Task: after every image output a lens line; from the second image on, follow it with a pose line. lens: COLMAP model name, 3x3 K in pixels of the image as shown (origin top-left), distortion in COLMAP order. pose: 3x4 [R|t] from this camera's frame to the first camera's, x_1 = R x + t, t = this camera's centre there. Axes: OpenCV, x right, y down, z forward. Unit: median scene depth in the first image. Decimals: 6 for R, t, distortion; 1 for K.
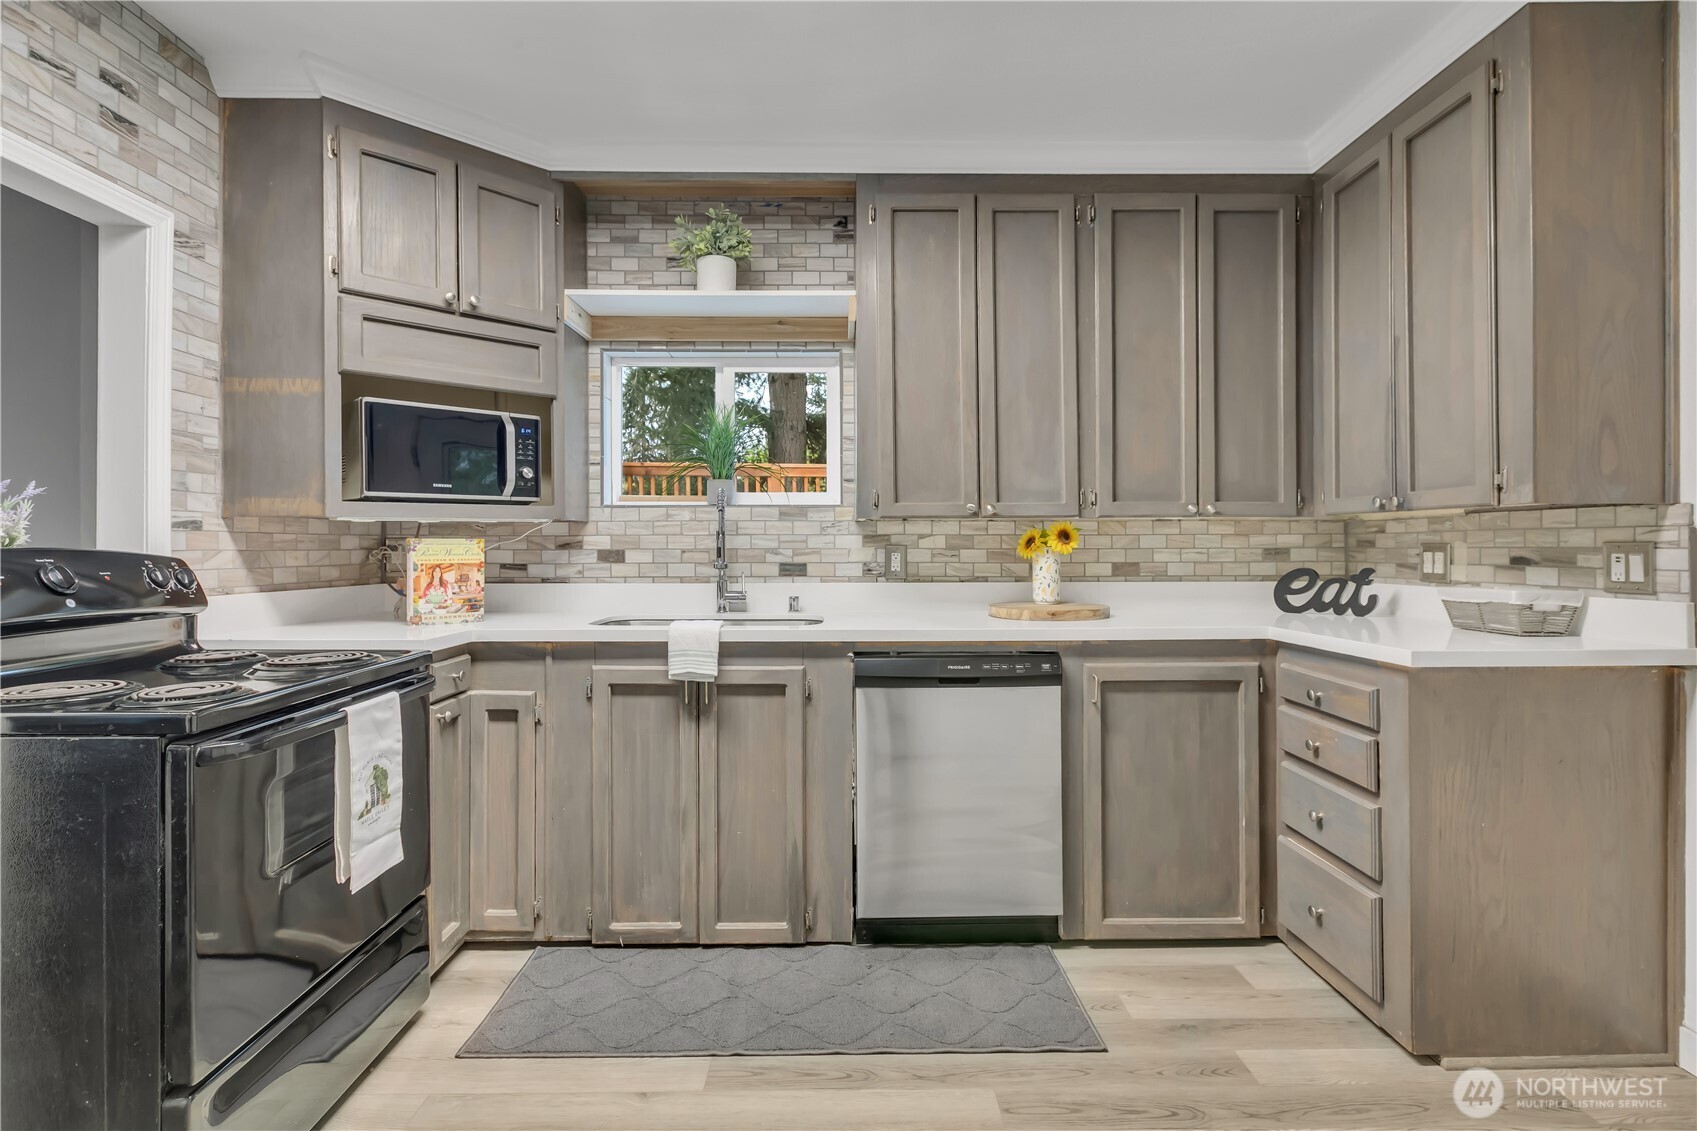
lens RADIAL K [[788.5, 0, 857.9], [0, 788.5, 551.5], [0, 0, 1]] dist [-0.001124, 0.000689]
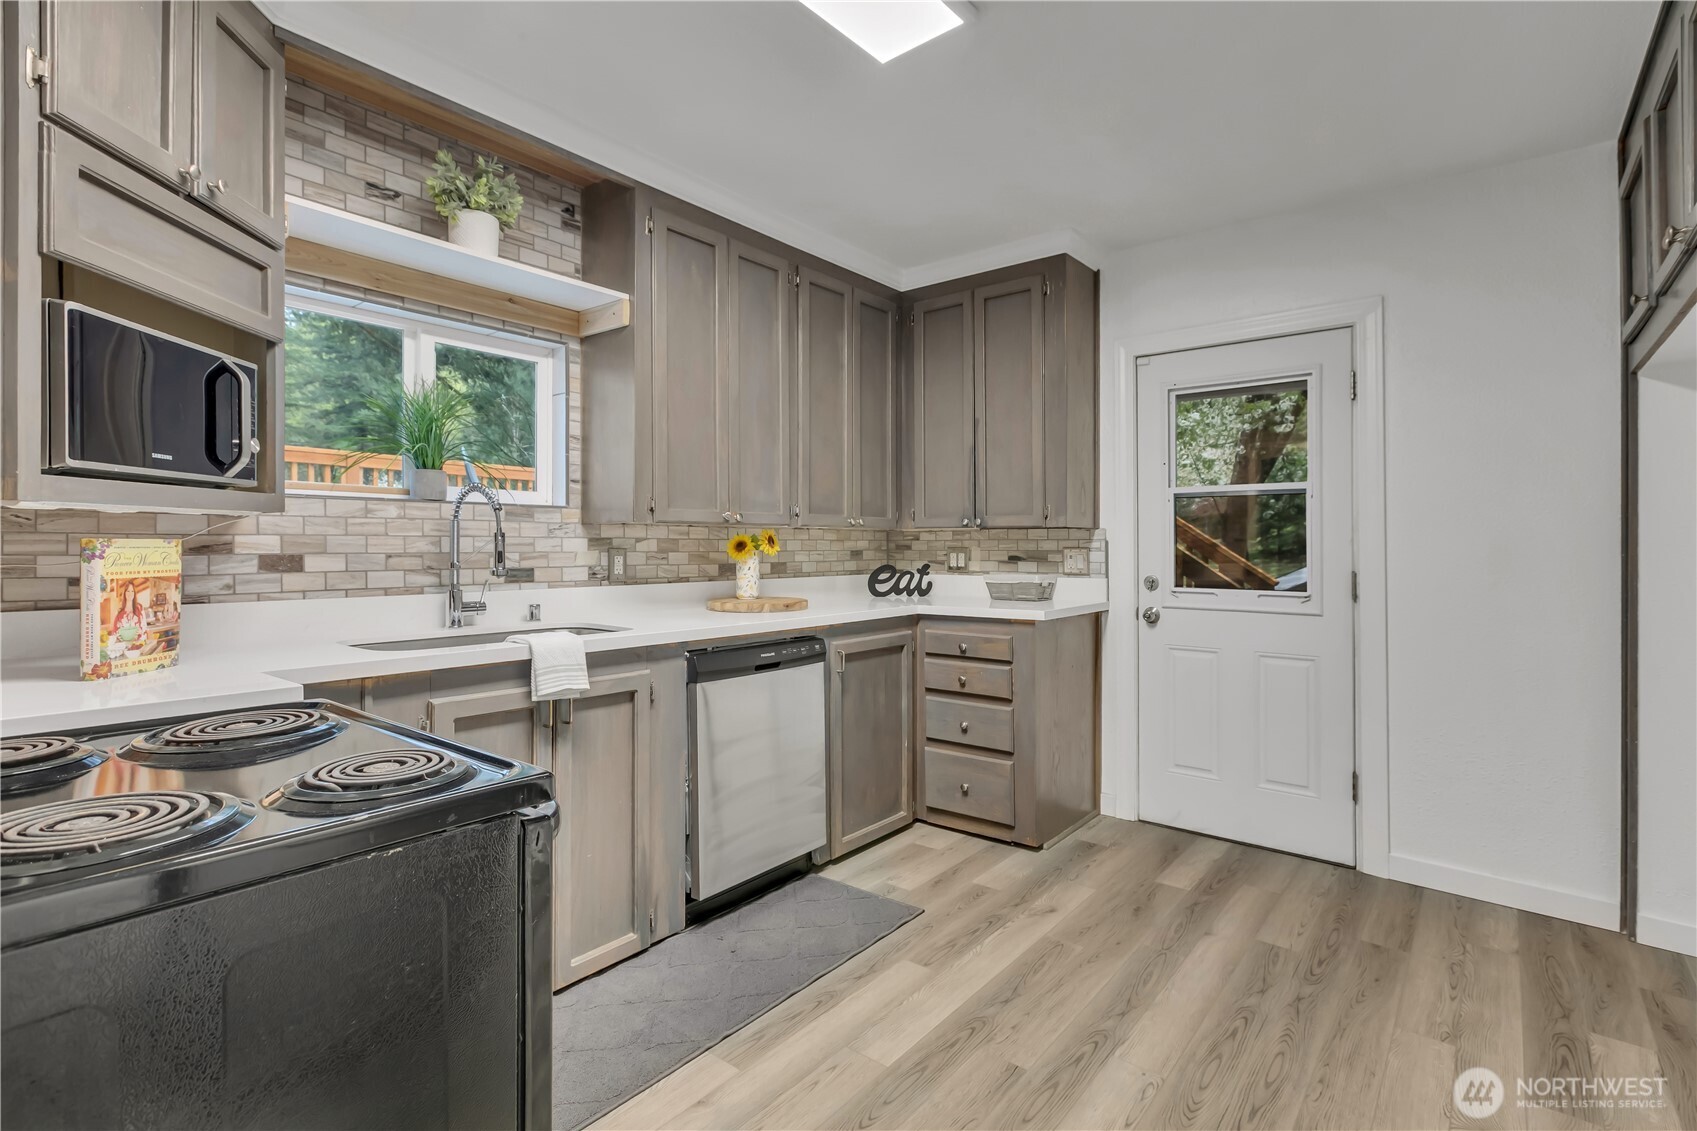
lens RADIAL K [[788.5, 0, 860.7], [0, 788.5, 550.7], [0, 0, 1]] dist [-0.001124, 0.000689]
pose [[0.641150, -0.001719, 0.767413, -0.653028], [0.002749, 0.999996, -0.000056, -0.005220], [-0.767410, 0.002145, 0.641153, 0.148150]]
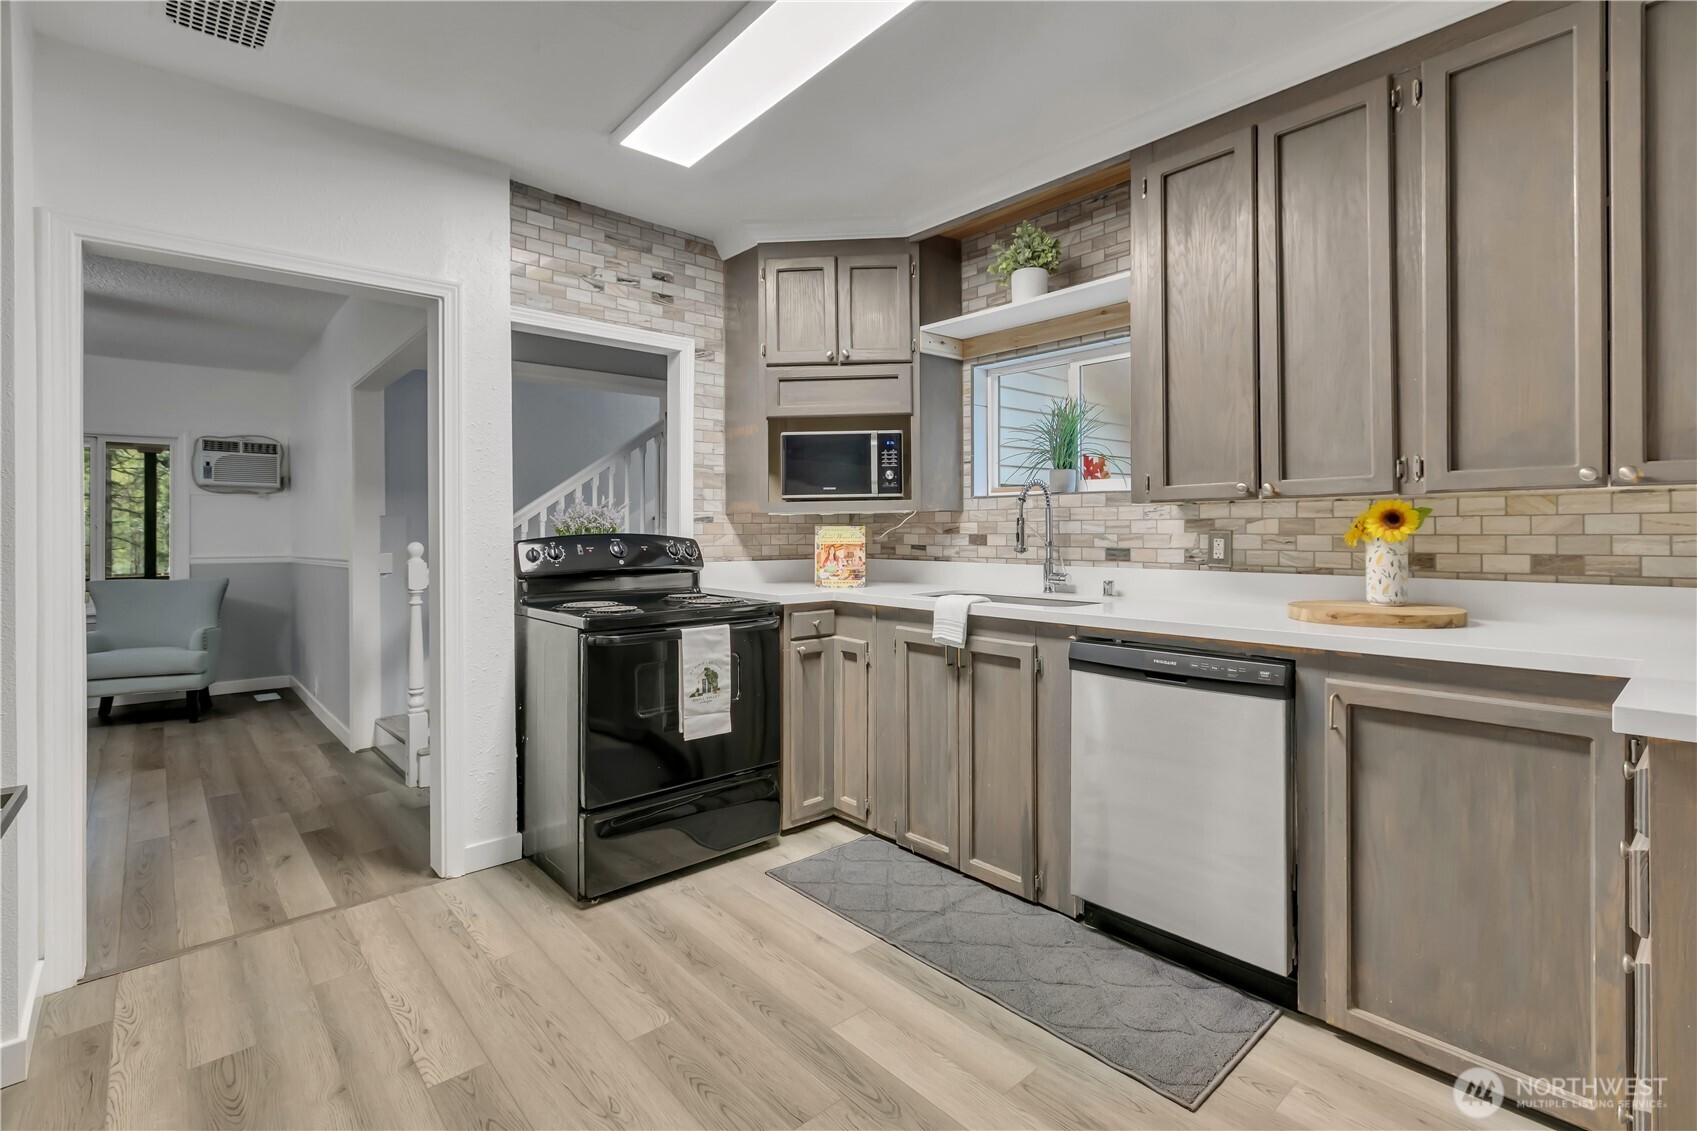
lens RADIAL K [[788.5, 0, 875.7], [0, 788.5, 535.5], [0, 0, 1]] dist [-0.001124, 0.000689]
pose [[0.664769, 0.004046, -0.747038, 0.577382], [-0.002062, 0.999991, 0.003581, -0.005184], [0.747046, -0.000840, 0.664772, 0.124295]]
